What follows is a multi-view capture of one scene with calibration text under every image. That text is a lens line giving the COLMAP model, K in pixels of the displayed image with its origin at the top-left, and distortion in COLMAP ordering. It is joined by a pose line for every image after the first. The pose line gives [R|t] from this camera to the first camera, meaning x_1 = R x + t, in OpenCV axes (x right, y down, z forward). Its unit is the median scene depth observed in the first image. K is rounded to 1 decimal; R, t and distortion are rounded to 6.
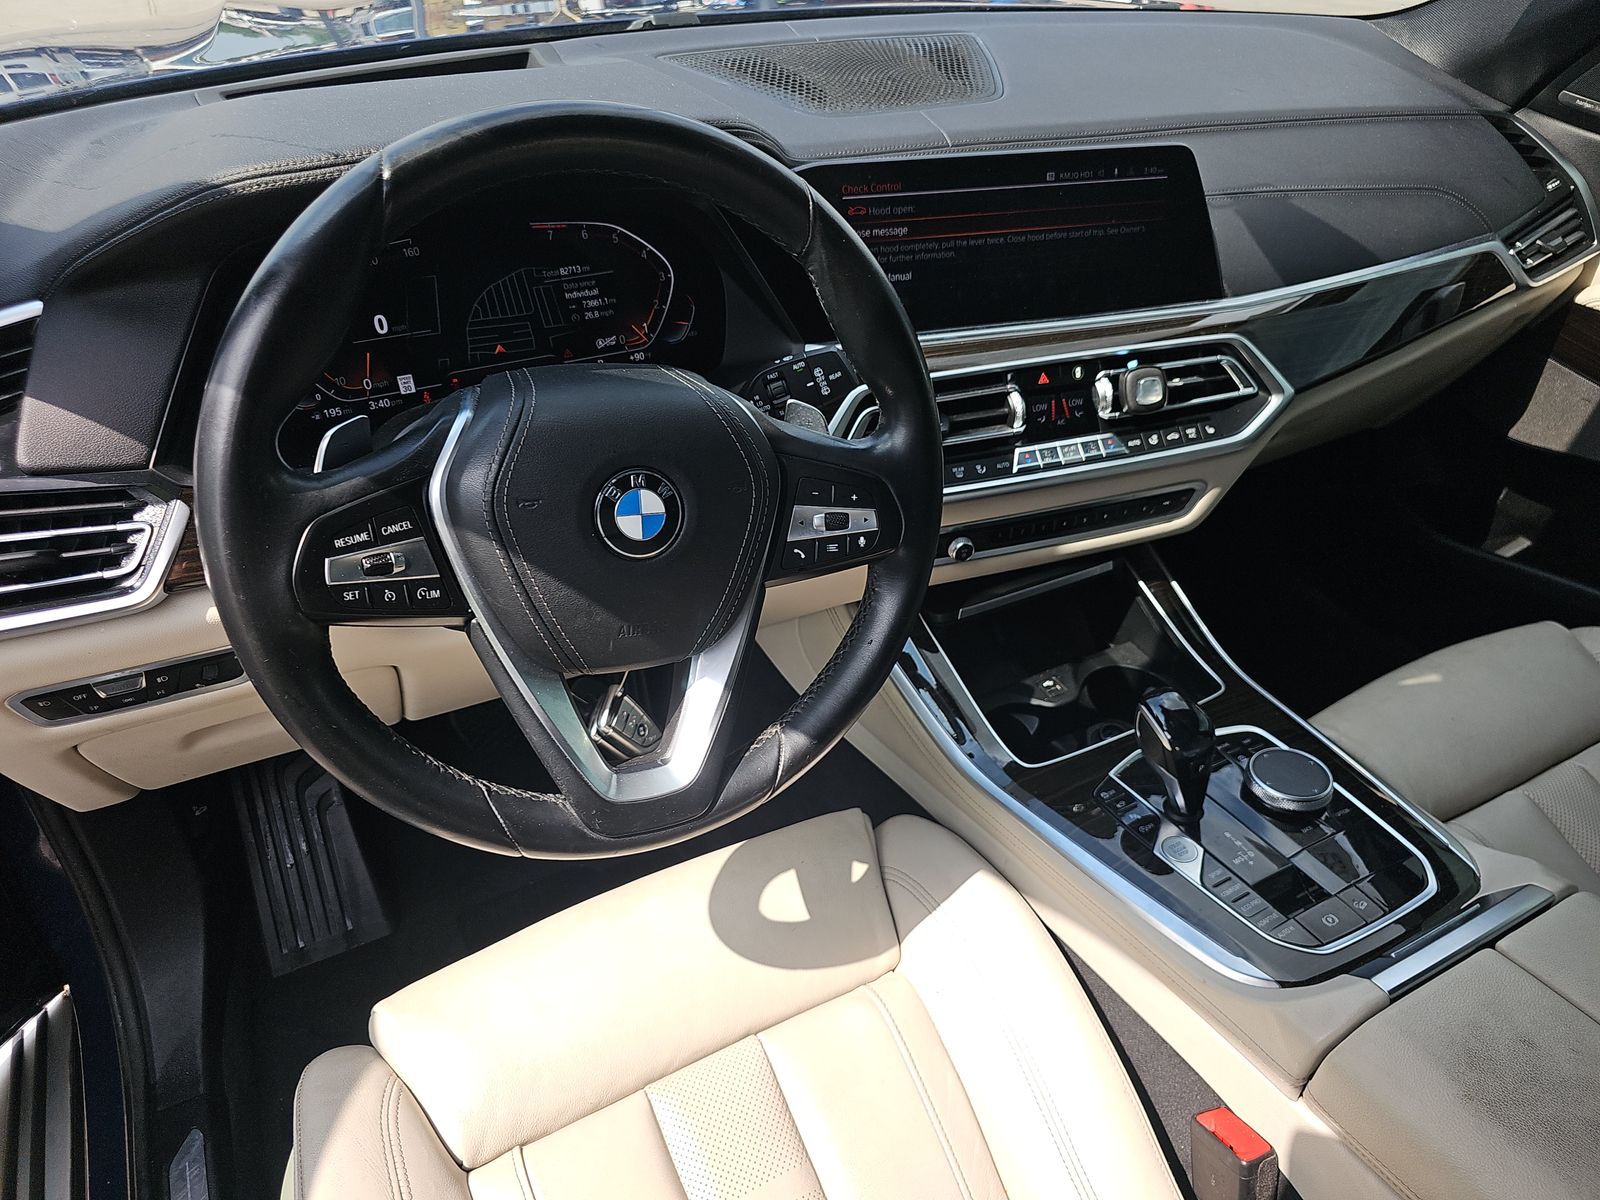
lens RADIAL K [[1105.7, 0, 795.9], [0, 1105.7, 612.0], [0, 0, 1]] dist [0.000882, -0.030315]
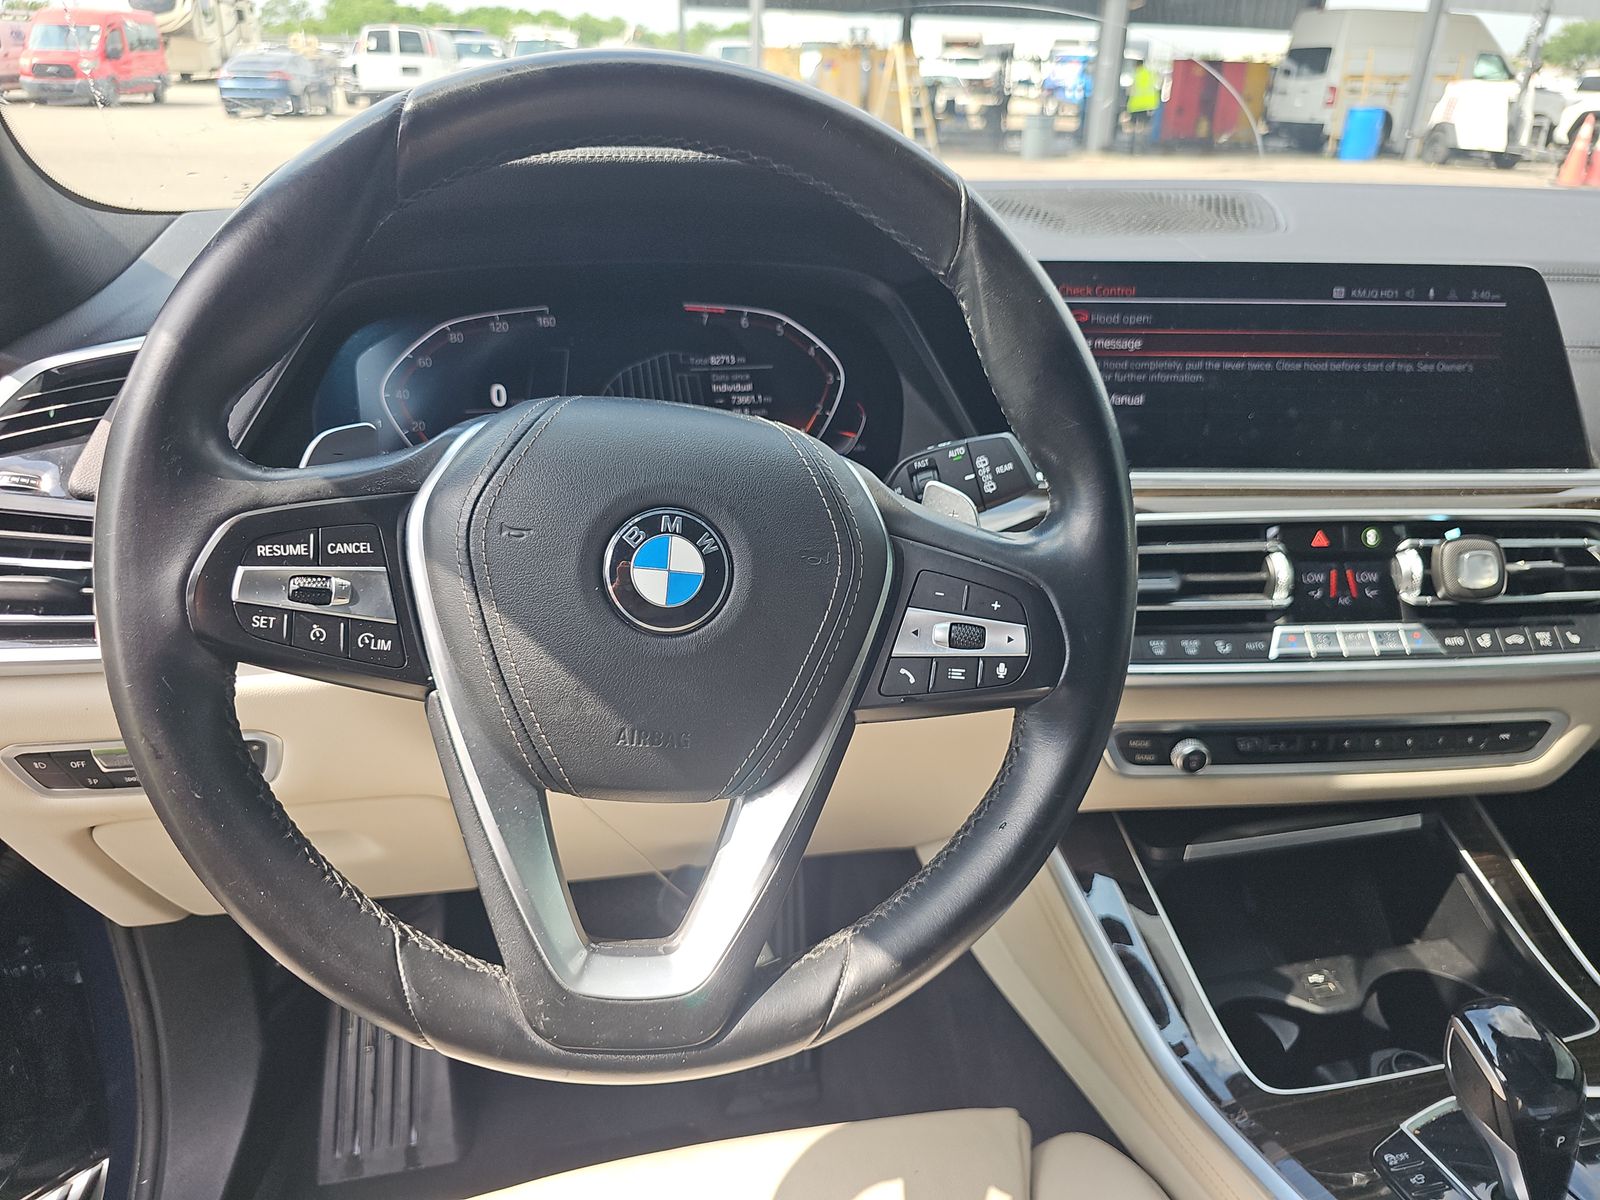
lens RADIAL K [[1105.7, 0, 795.3], [0, 1105.7, 588.3], [0, 0, 1]] dist [0.000882, -0.030315]
pose [[0.960814, 0.088439, -0.262707, 0.089727], [-0.154047, 0.958270, -0.240809, 0.057710], [0.230448, 0.271842, 0.934342, 0.252297]]
